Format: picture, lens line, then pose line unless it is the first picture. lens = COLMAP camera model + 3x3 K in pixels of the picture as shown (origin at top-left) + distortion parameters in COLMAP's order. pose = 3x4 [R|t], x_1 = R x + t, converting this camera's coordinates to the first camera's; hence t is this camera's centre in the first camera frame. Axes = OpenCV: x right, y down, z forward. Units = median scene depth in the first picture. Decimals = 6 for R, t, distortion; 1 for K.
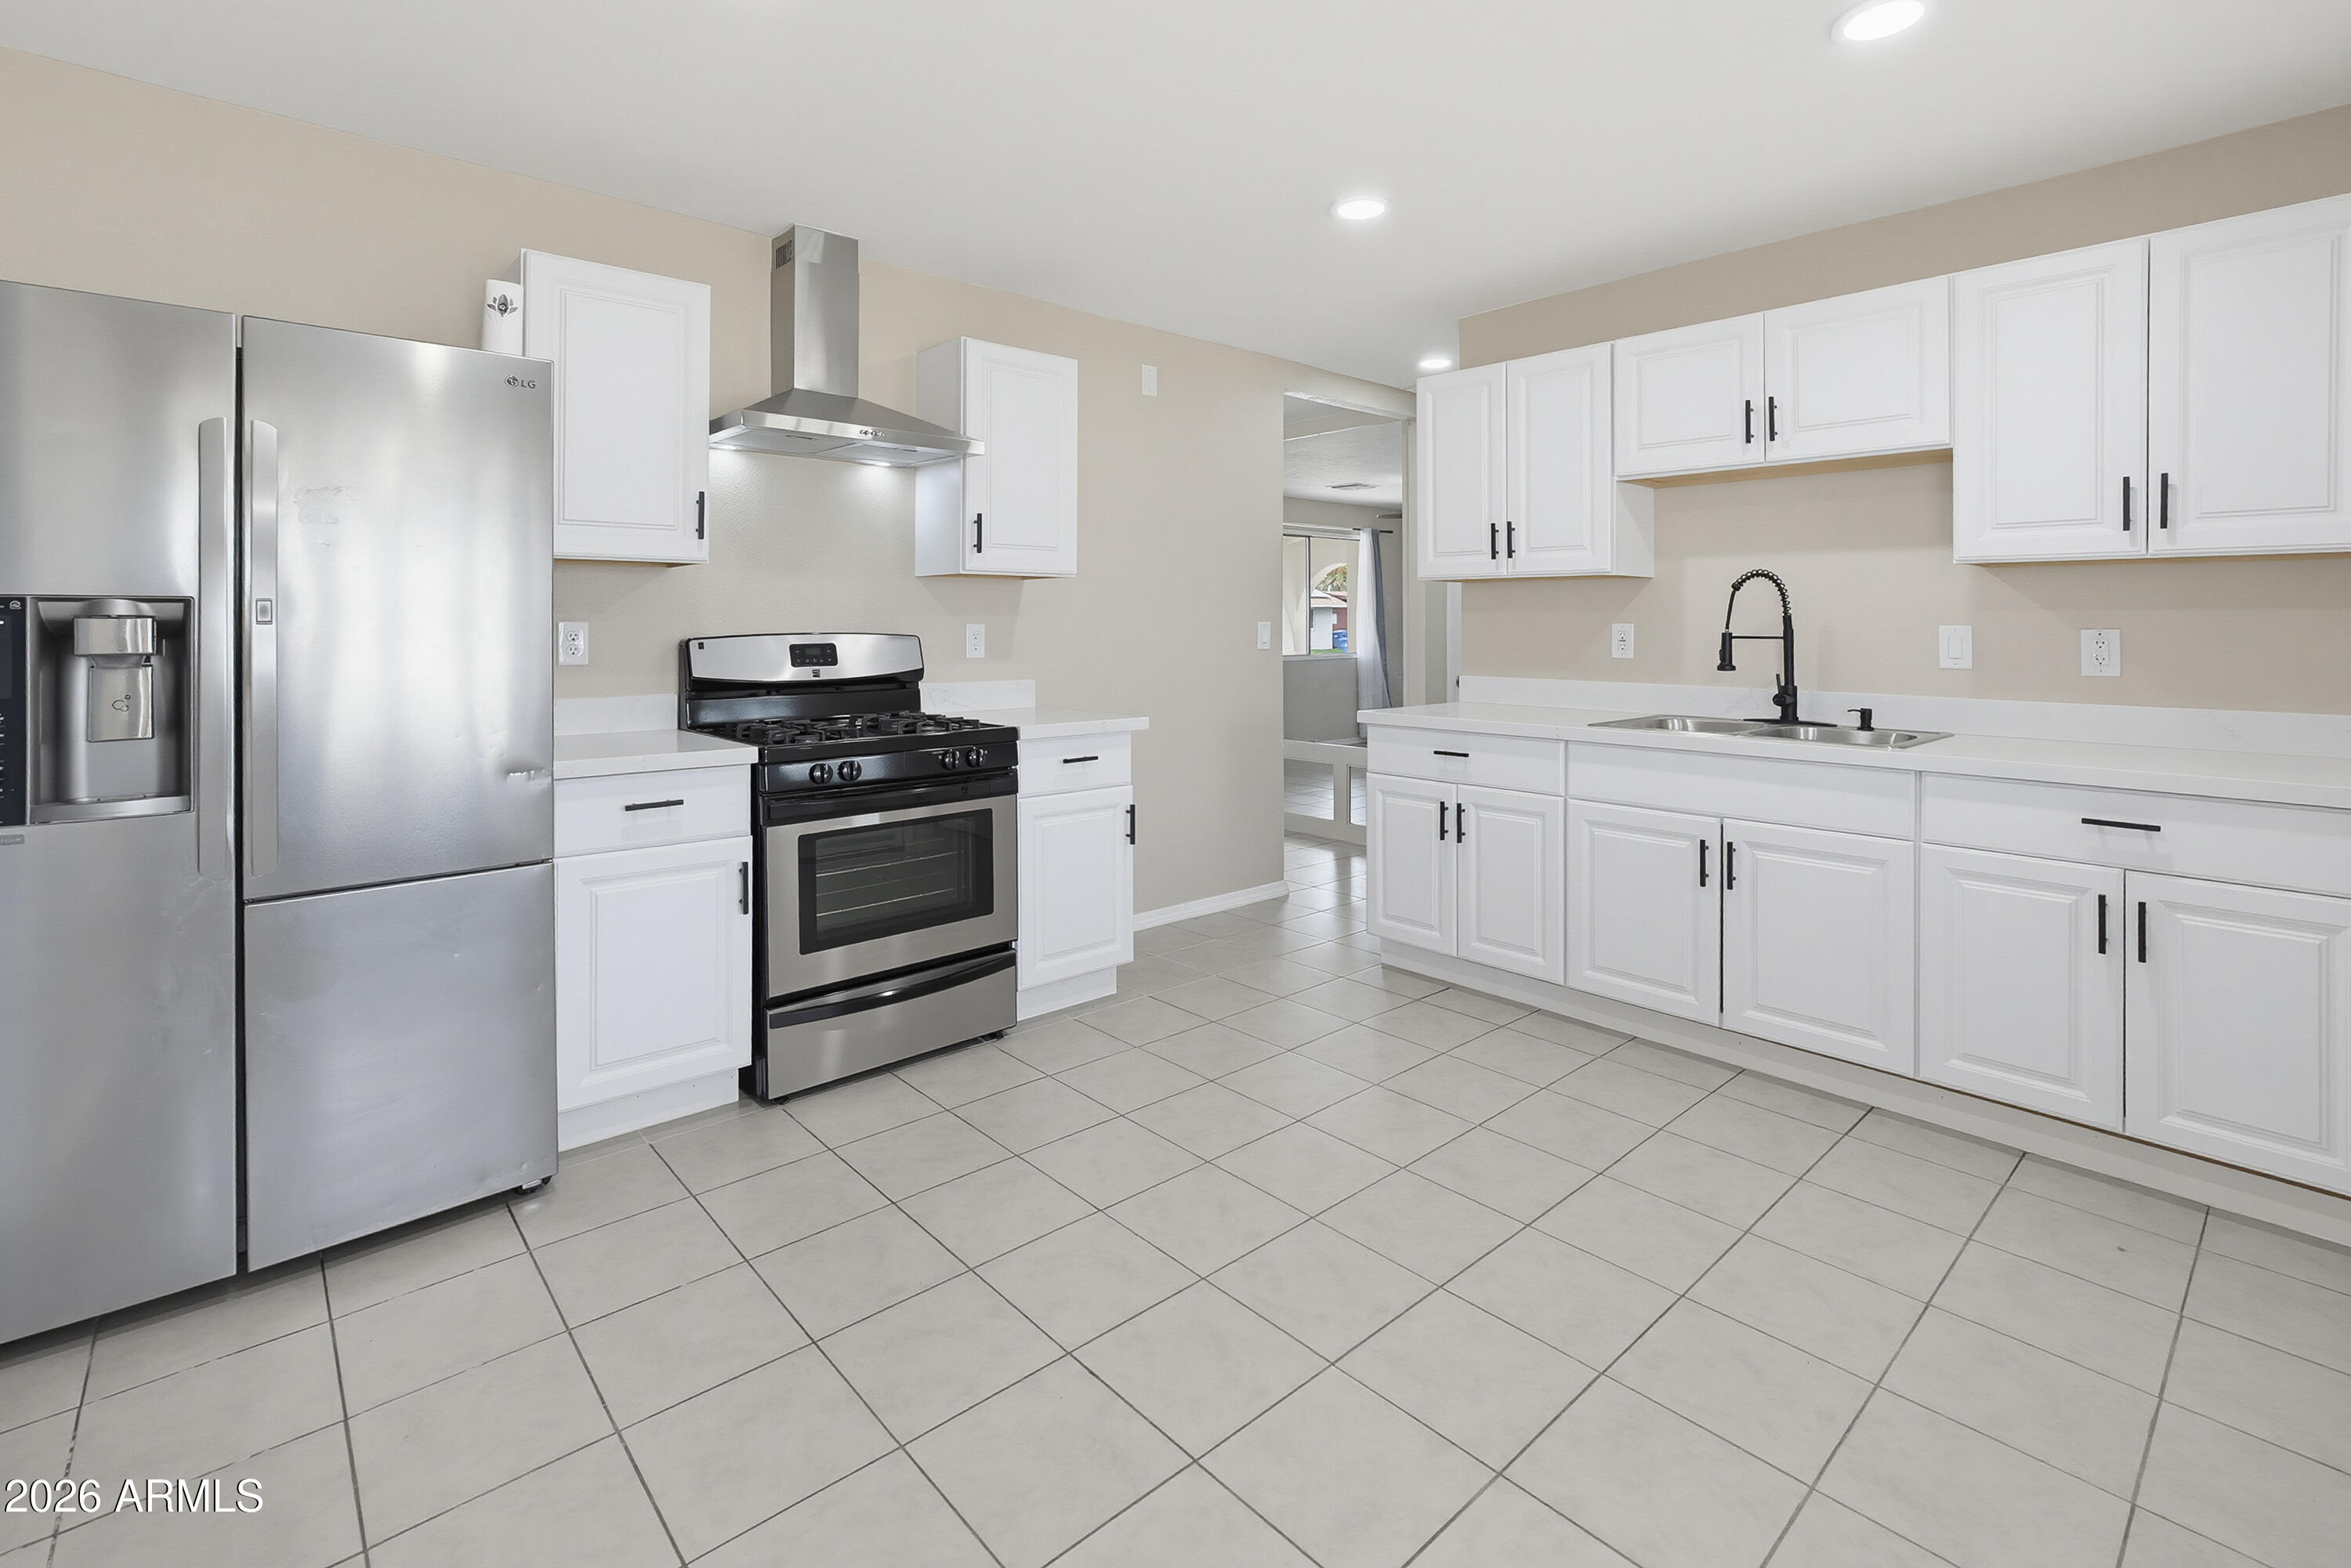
lens RADIAL K [[1058.9, 0, 1168.8], [0, 1058.9, 659.5], [0, 0, 1]] dist [-0.041915, 0.011478]
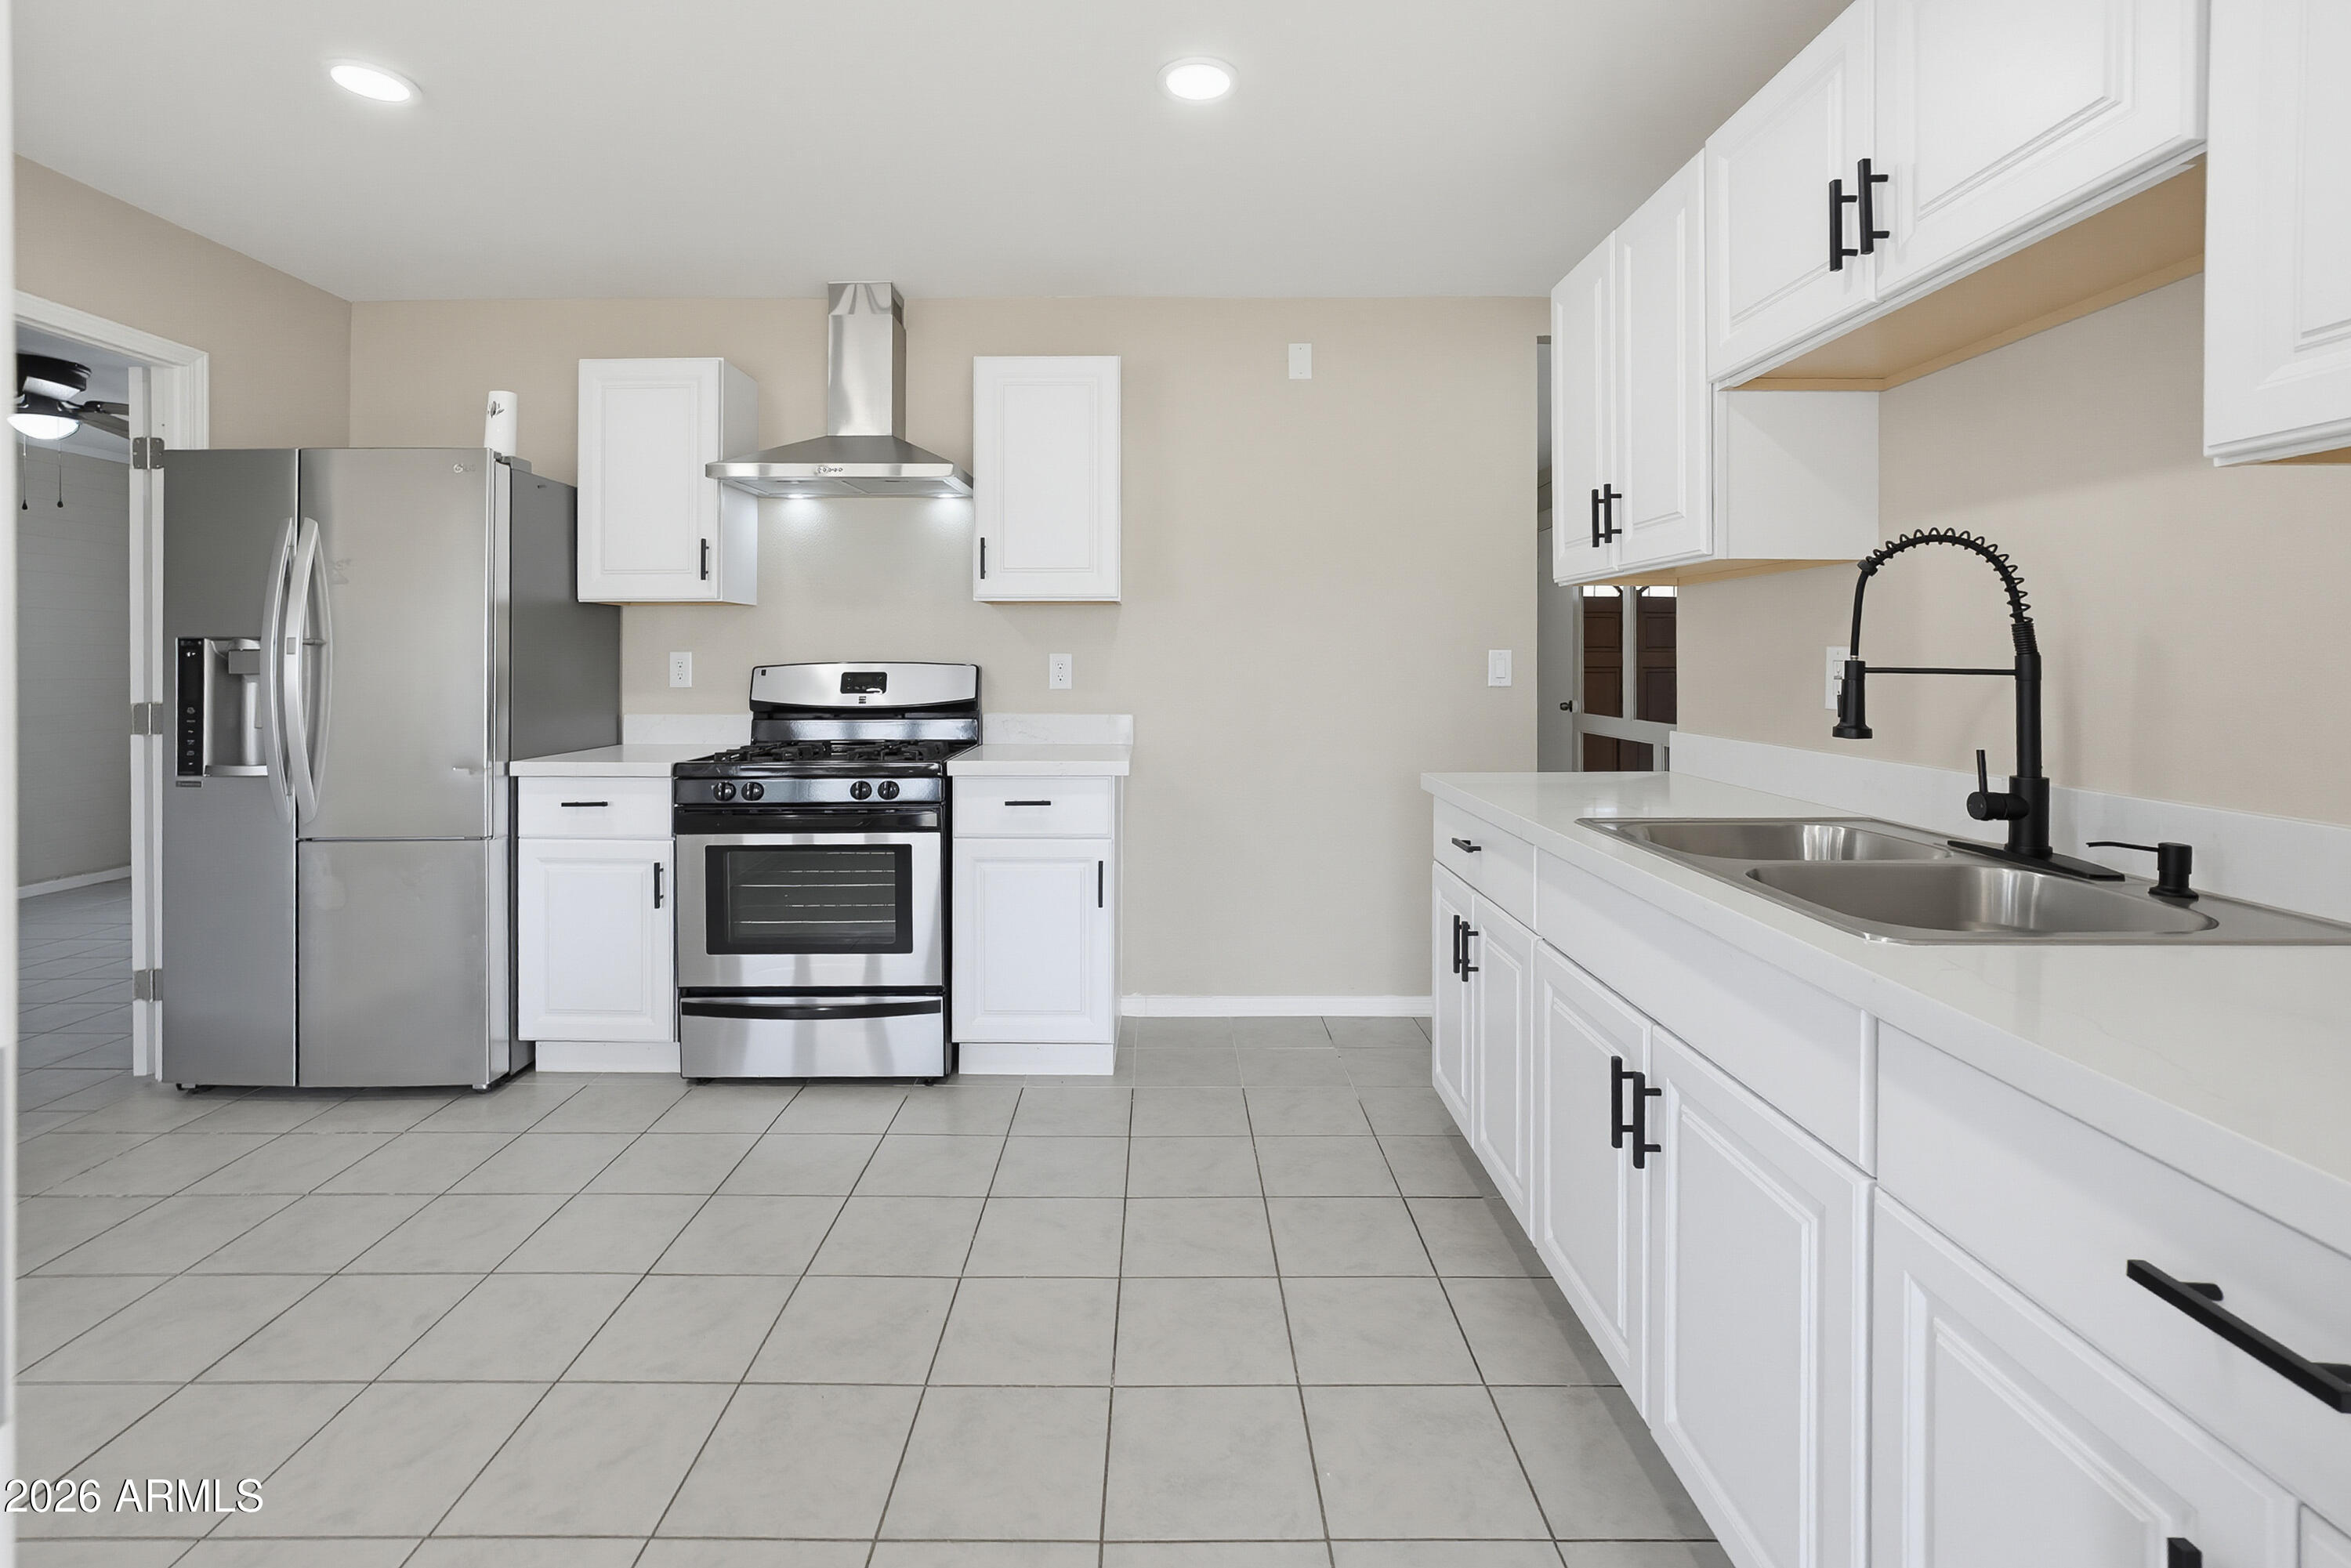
lens RADIAL K [[1058.9, 0, 1168.8], [0, 1058.9, 659.5], [0, 0, 1]] dist [-0.041915, 0.011478]
pose [[0.746947, -0.001545, -0.664882, 0.611771], [-0.017800, 0.999592, -0.022320, -0.009429], [0.664646, 0.028507, 0.746615, 0.410343]]
